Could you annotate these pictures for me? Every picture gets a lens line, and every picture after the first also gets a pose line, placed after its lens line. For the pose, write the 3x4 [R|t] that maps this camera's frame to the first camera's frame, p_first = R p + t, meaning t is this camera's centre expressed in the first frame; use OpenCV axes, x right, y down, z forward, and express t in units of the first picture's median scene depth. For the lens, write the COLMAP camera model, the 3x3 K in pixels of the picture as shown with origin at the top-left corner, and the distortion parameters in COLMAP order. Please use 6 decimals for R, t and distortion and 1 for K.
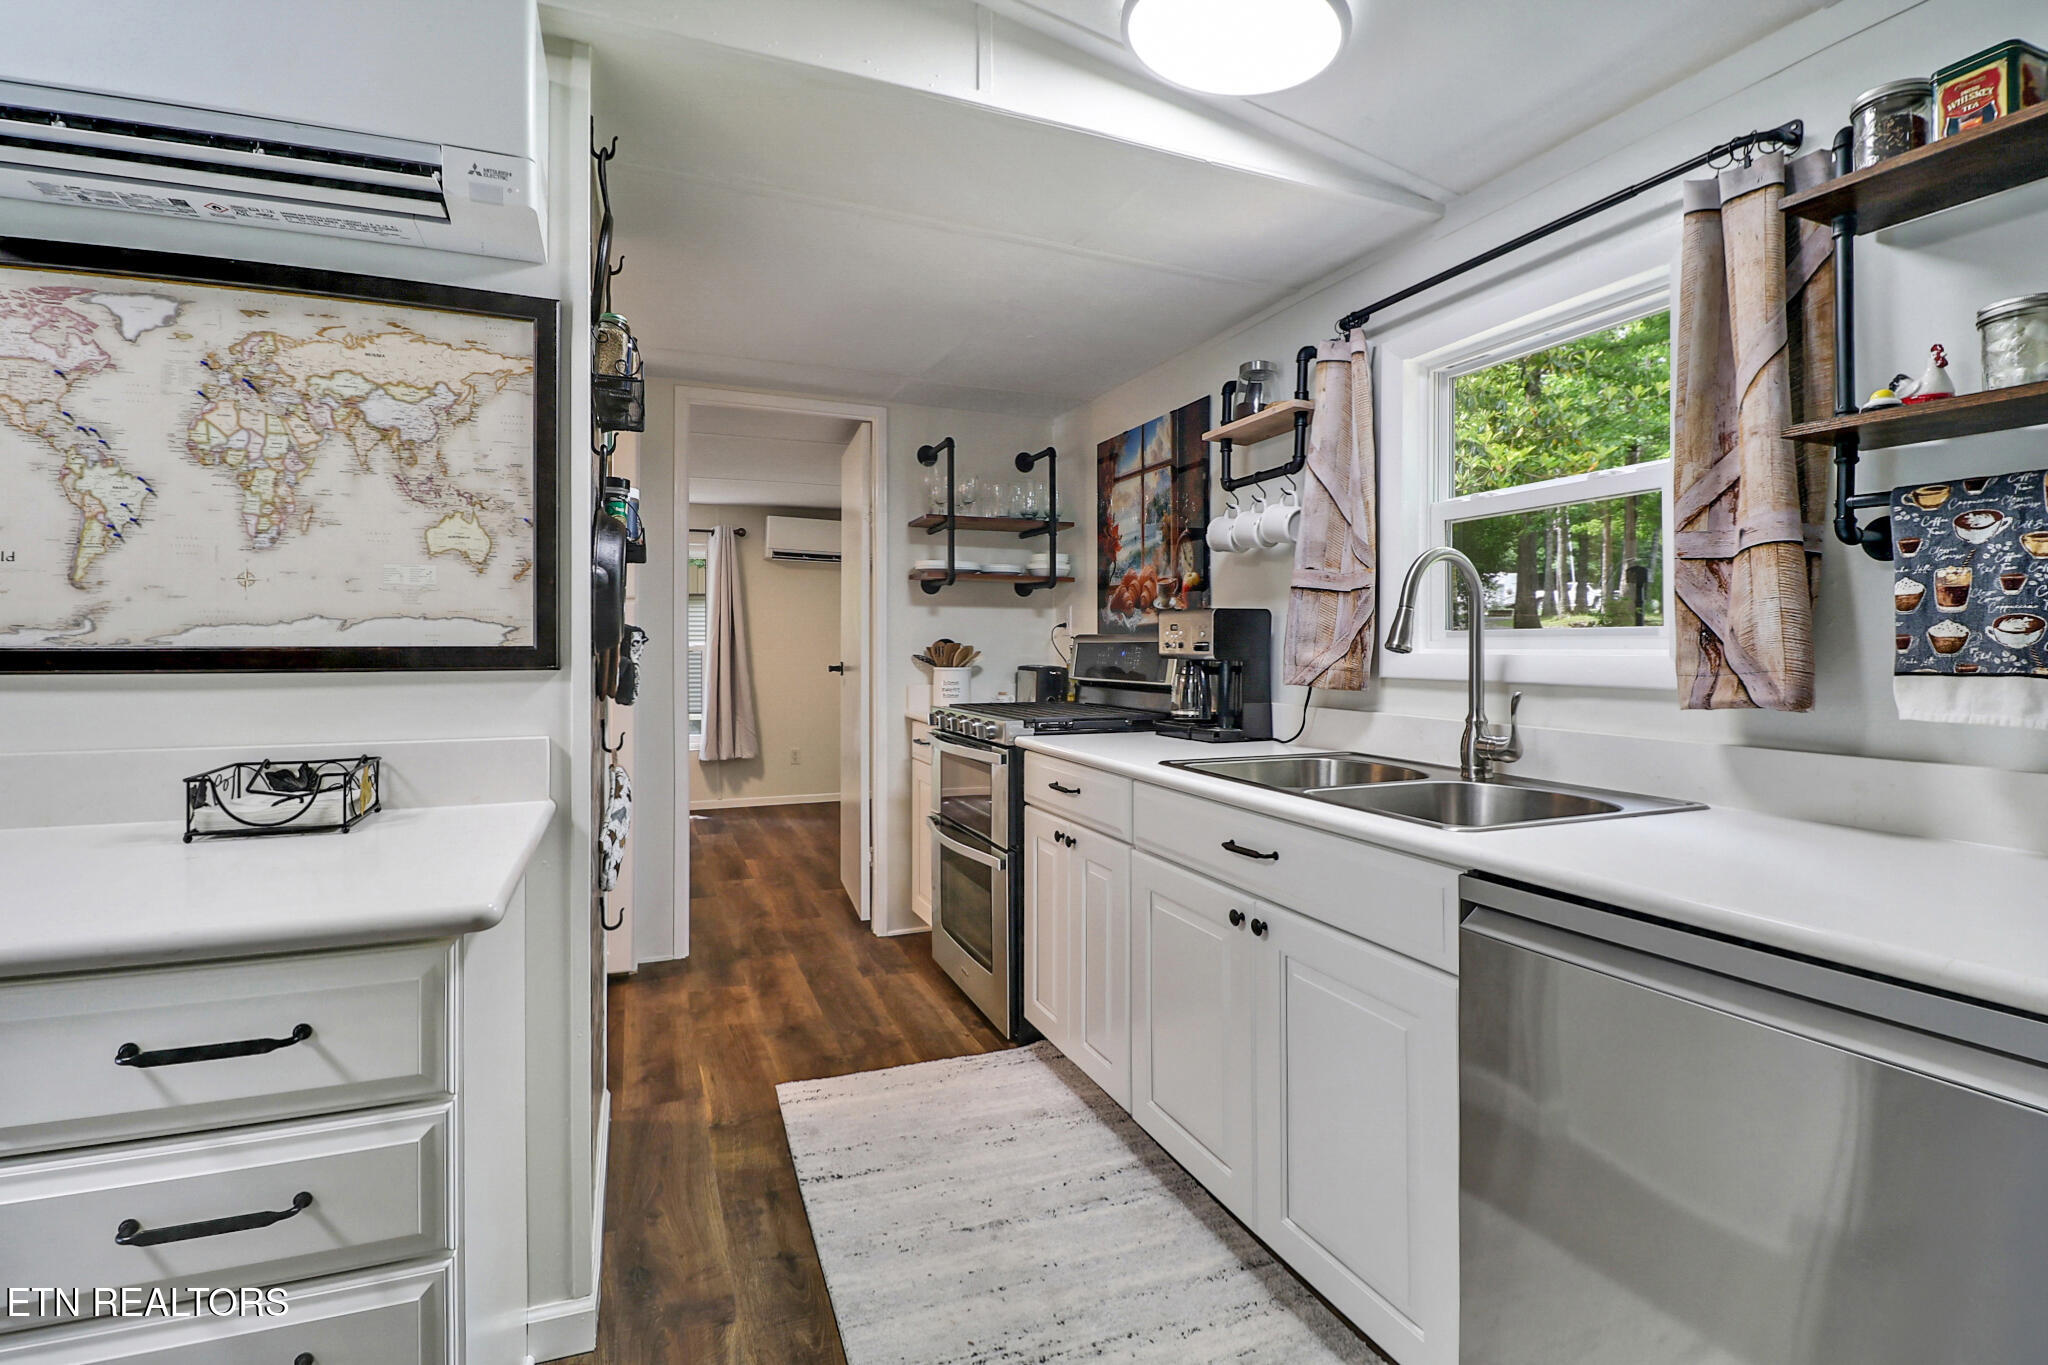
lens RADIAL K [[953.8, 0, 989.0], [0, 953.8, 642.9], [0, 0, 1]] dist [0.017684, -0.018198]
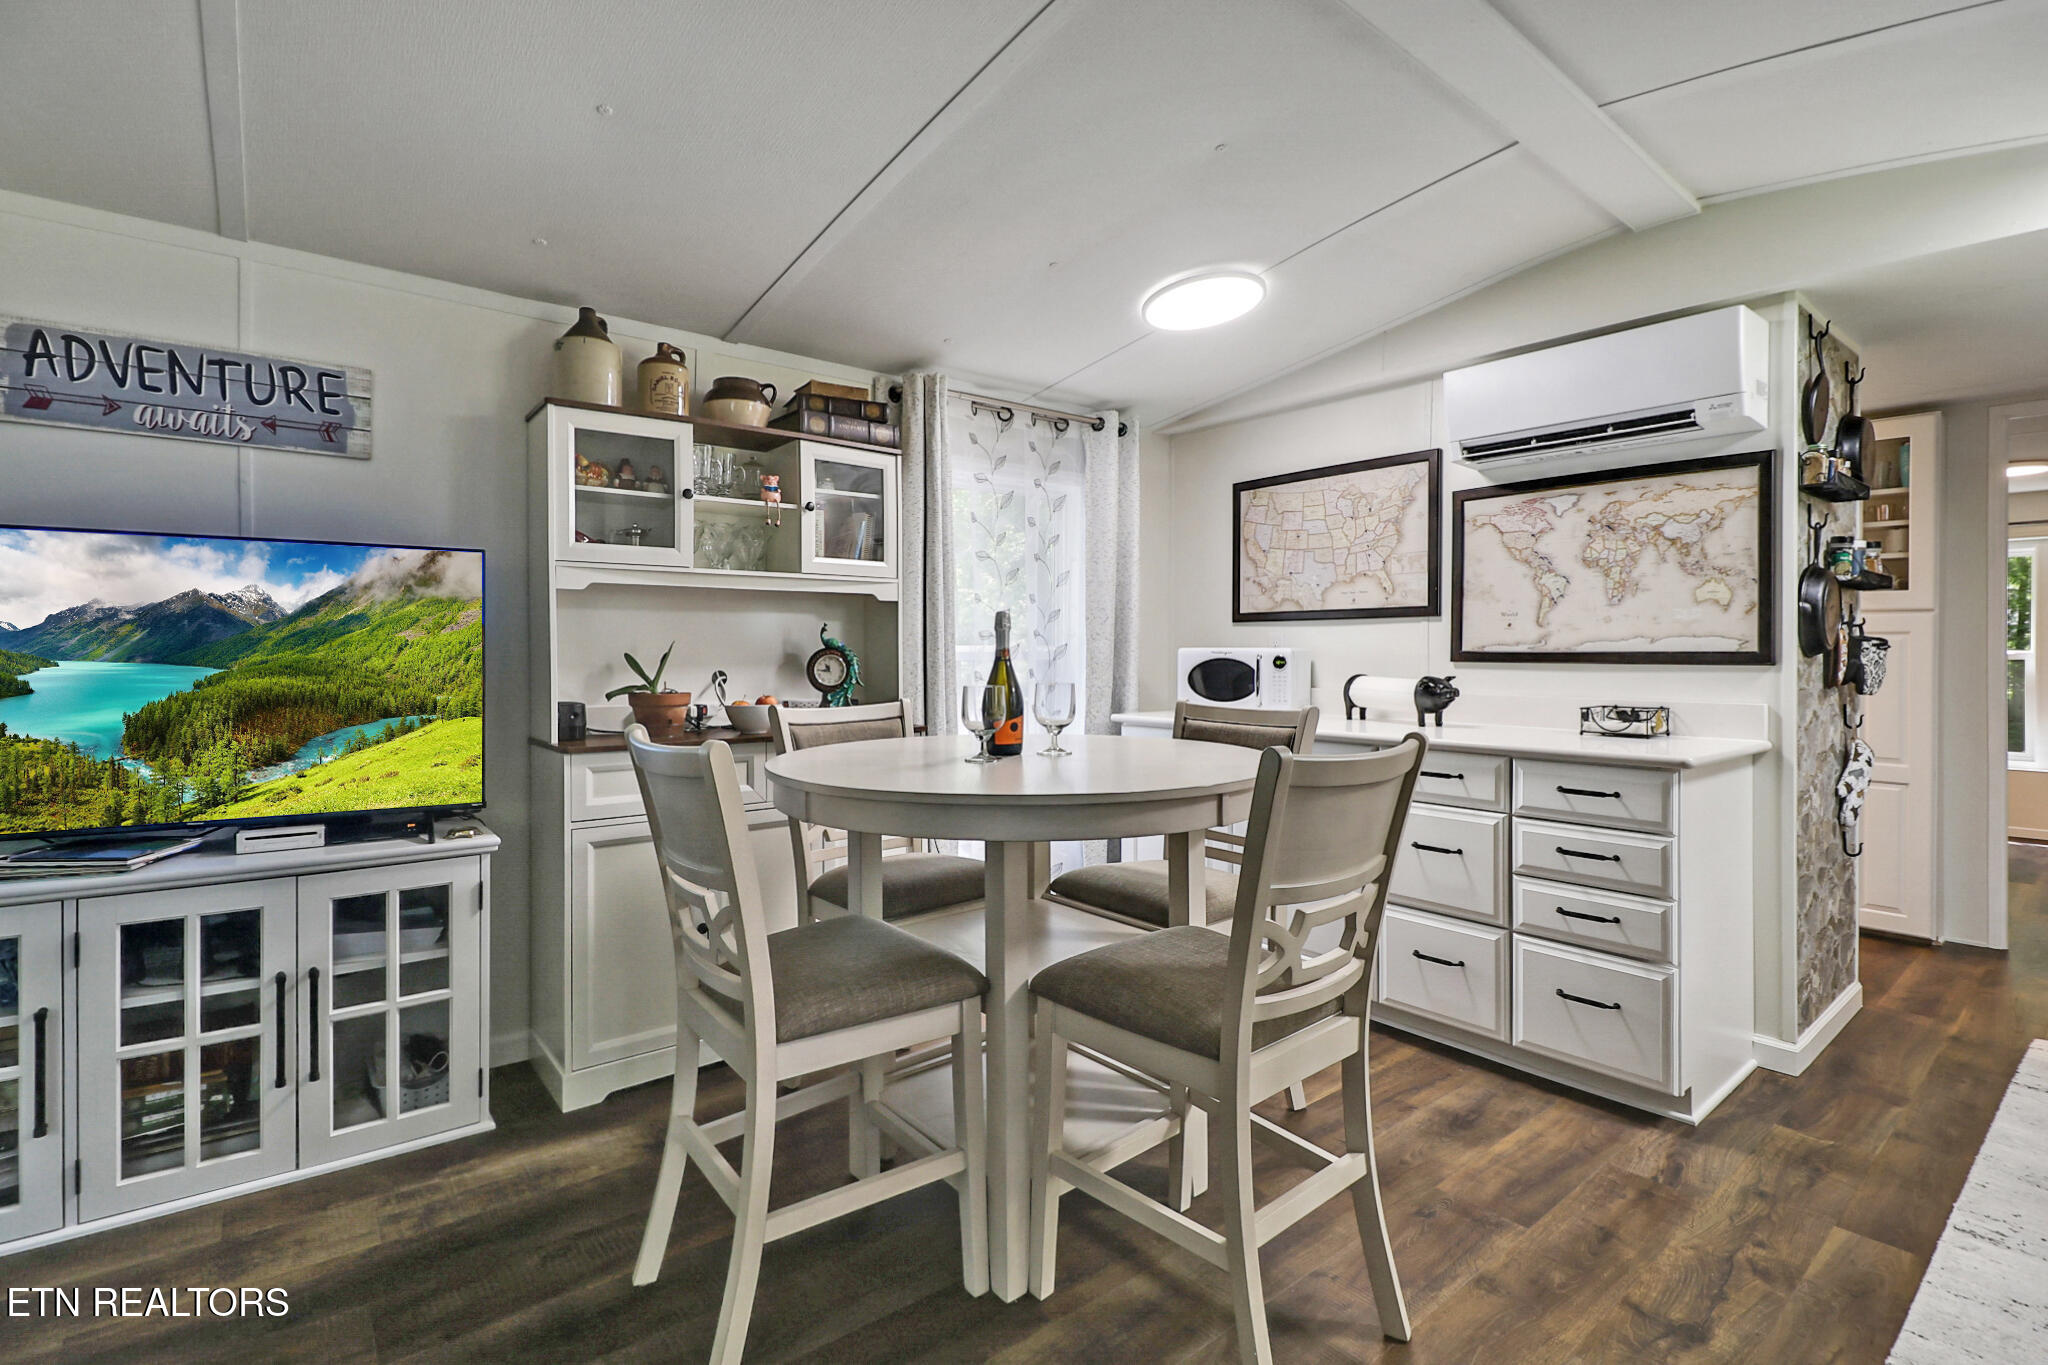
lens RADIAL K [[937.3, 0, 1012.1], [0, 937.3, 658.9], [0, 0, 1]] dist [0.000335, -0.013409]
pose [[0.309639, 0.005815, -0.950836, 0.715132], [0.002931, 0.999971, 0.007070, 0.001234], [0.950850, -0.004976, 0.309613, -0.814387]]
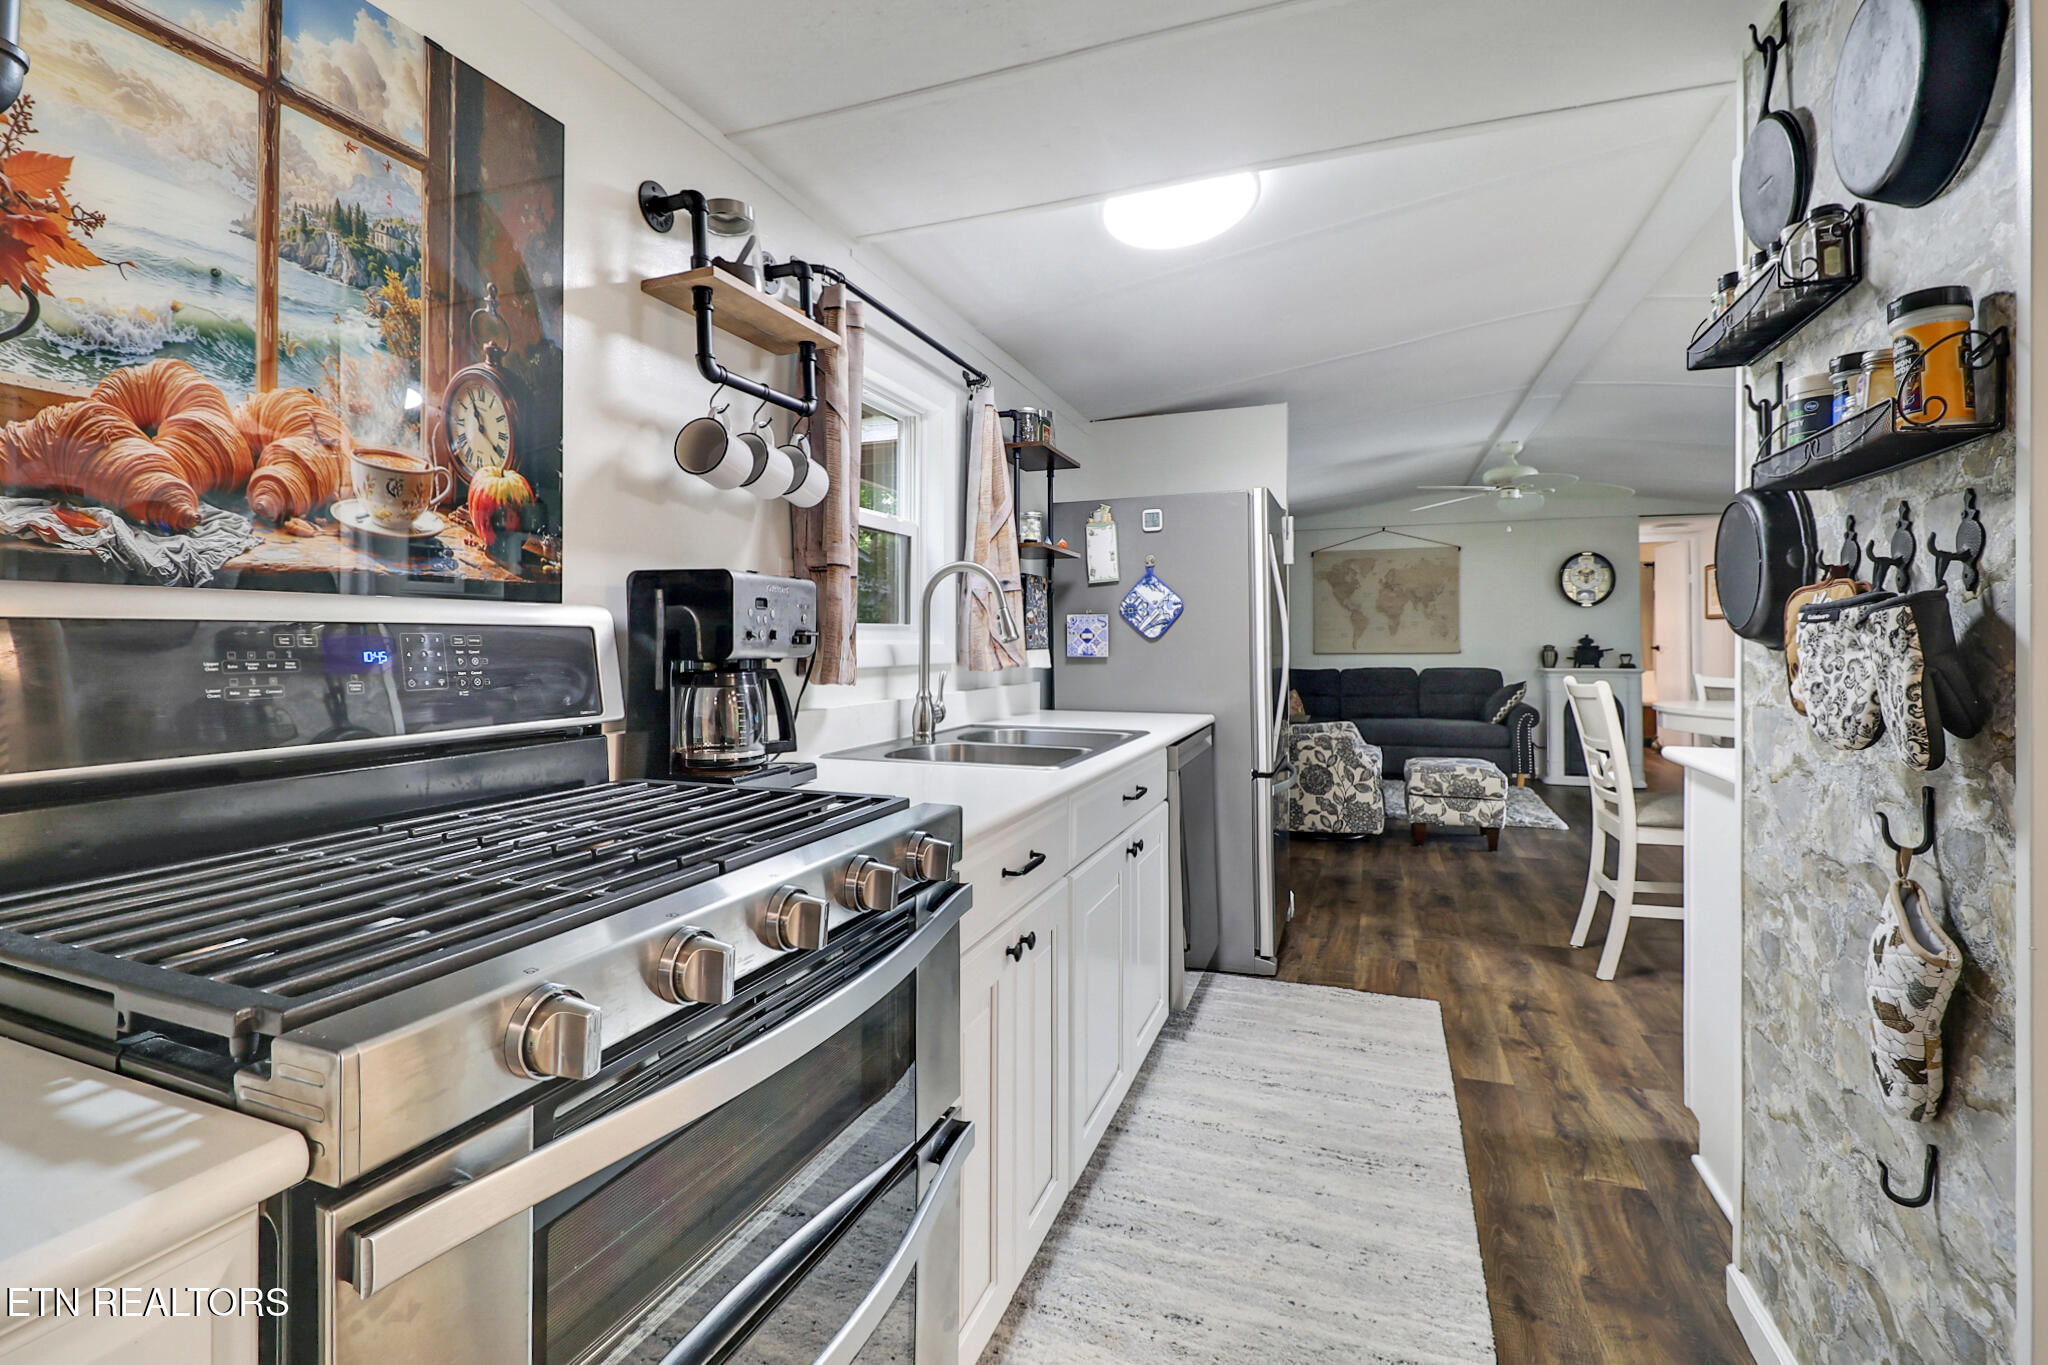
lens RADIAL K [[972.7, 0, 987.8], [0, 972.7, 630.4], [0, 0, 1]] dist [0.000651, -0.000613]
pose [[-0.748844, 0.001976, 0.662743, -0.531814], [-0.007685, 0.999902, -0.011665, 0.010456], [-0.662702, -0.013829, -0.748756, 2.446031]]
